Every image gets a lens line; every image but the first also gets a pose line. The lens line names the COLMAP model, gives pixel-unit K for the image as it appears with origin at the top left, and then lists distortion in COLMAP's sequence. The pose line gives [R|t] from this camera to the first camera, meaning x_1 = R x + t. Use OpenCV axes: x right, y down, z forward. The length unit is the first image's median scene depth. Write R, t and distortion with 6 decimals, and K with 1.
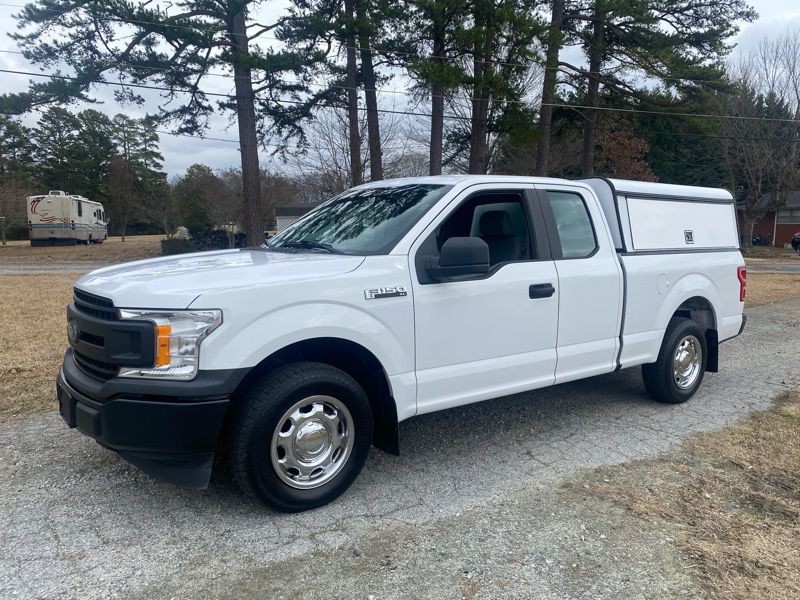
lens RADIAL K [[598.3, 0, 402.1], [0, 598.3, 302.3], [0, 0, 1]] dist [0.008651, 0.003025]
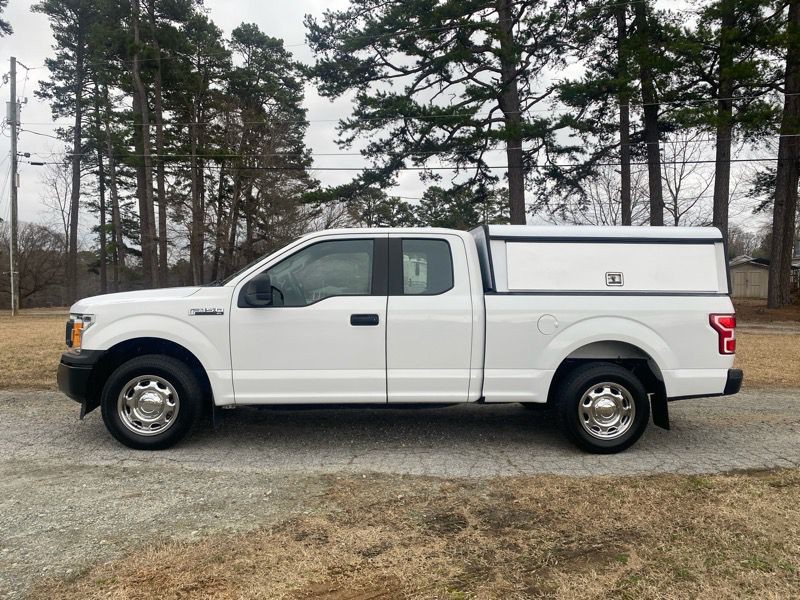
lens RADIAL K [[596.3, 0, 401.2], [0, 596.3, 303.6], [0, 0, 1]] dist [0.014945, -0.005895]
pose [[0.836186, 0.014932, -0.548243, 0.579706], [-0.067292, 0.994870, -0.075539, 0.020594], [0.544303, 0.100057, 0.832901, 0.016253]]
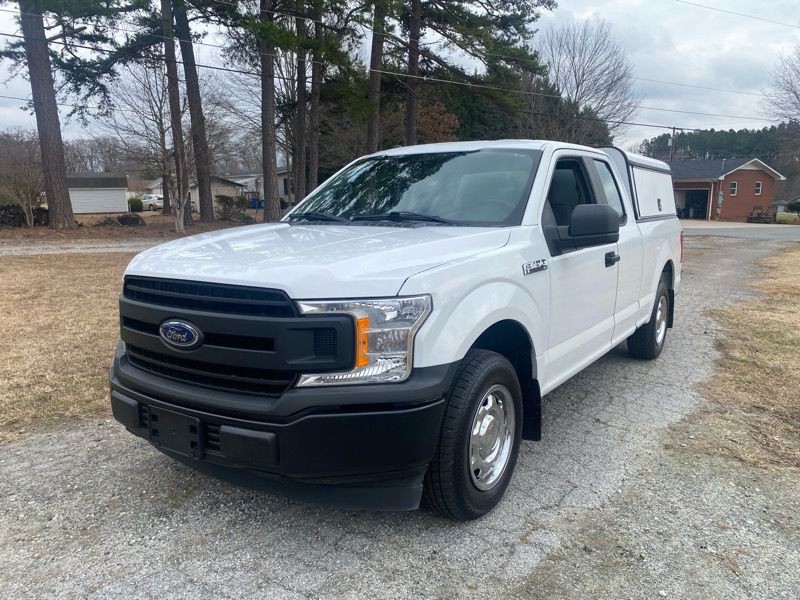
lens RADIAL K [[603.3, 0, 397.7], [0, 603.3, 299.8], [0, 0, 1]] dist [0.011951, -0.001687]
pose [[0.946965, -0.059698, 0.315742, -0.259441], [0.047267, 0.997781, 0.046890, -0.009308], [-0.317841, -0.029479, 0.947686, 0.091825]]
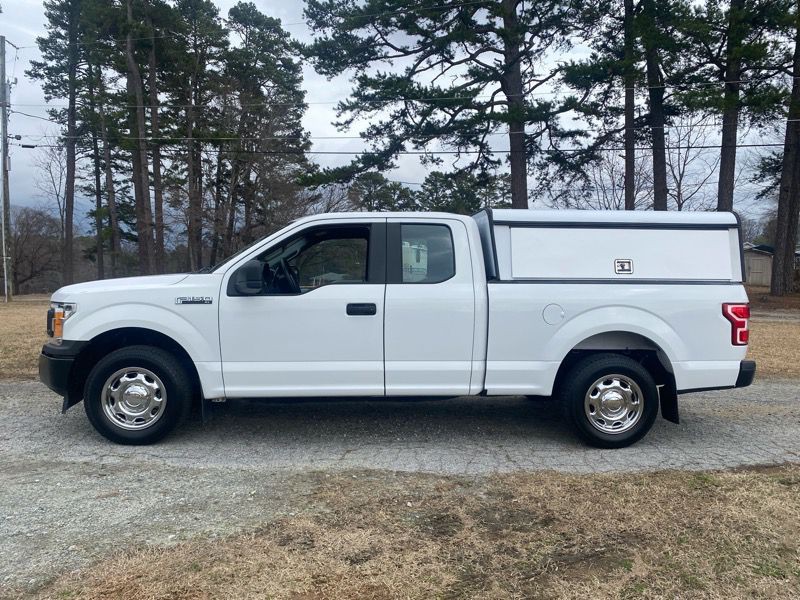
lens RADIAL K [[597.9, 0, 405.5], [0, 597.9, 314.1], [0, 0, 1]] dist [0.009102, 0.003579]
pose [[0.839108, 0.038267, -0.542617, 0.566154], [-0.068871, 0.996969, -0.036194, 0.015418], [0.539587, 0.067741, 0.839200, 0.050304]]
